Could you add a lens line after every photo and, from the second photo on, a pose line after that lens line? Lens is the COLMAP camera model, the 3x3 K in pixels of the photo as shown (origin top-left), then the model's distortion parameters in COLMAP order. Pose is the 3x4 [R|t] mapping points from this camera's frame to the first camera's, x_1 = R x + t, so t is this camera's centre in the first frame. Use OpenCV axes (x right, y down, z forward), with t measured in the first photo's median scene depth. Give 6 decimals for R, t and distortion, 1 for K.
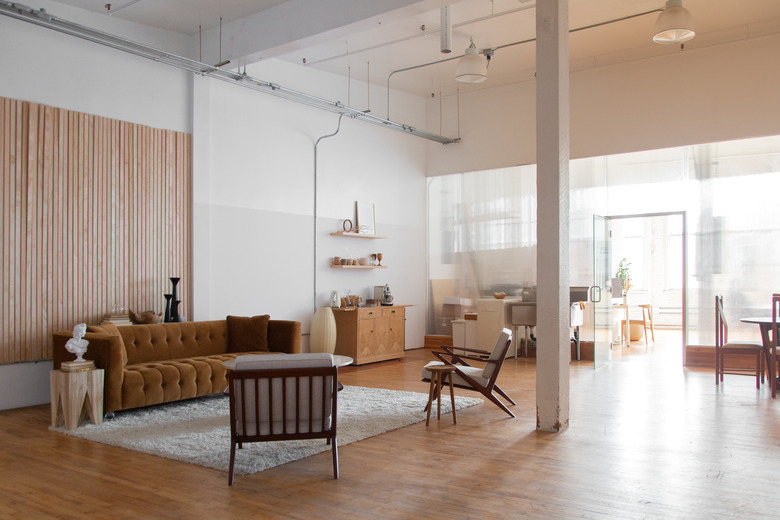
lens RADIAL K [[661.4, 0, 390.0], [0, 661.4, 263.6], [0, 0, 1]] dist [-0.003727, -0.001584]
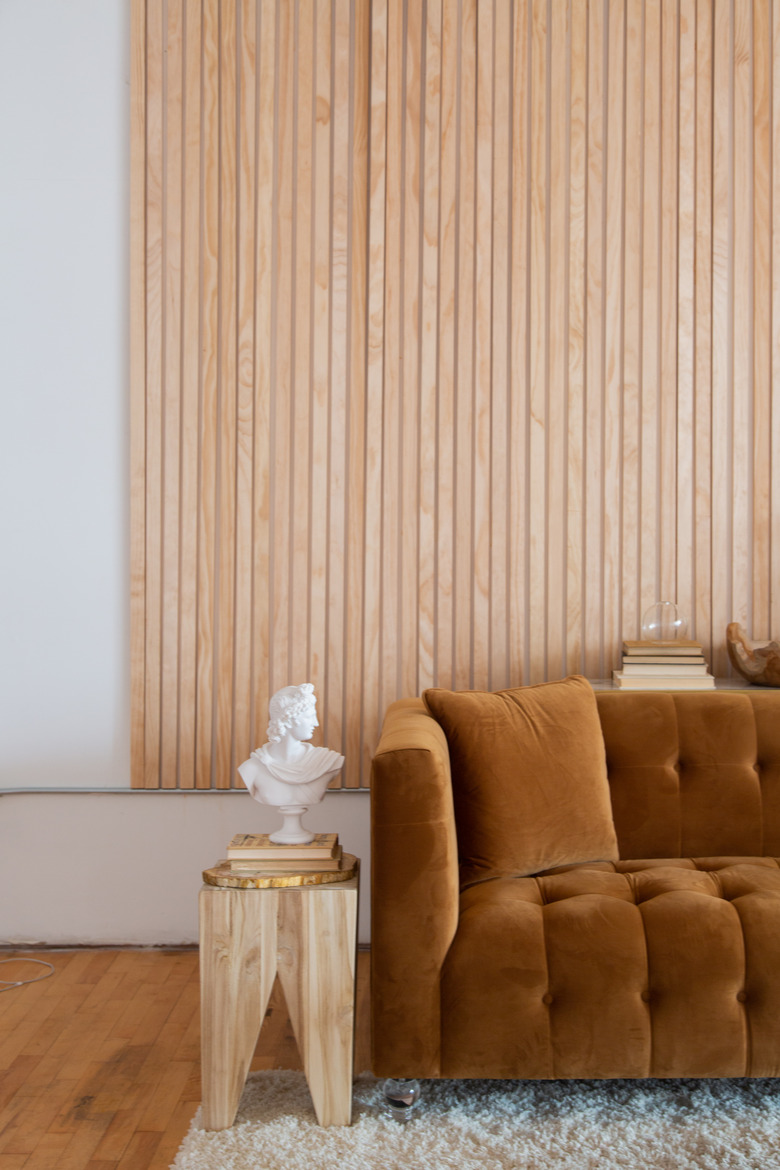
lens RADIAL K [[1440.7, 0, 389.3], [0, 1440.7, 582.3], [0, 0, 1]] dist [0.012217, 0.000000]
pose [[0.579034, 0.019924, -0.815060, -0.016546], [0.025772, 0.998754, 0.042724, 0.026184], [0.814896, -0.045744, 0.577799, 0.587908]]
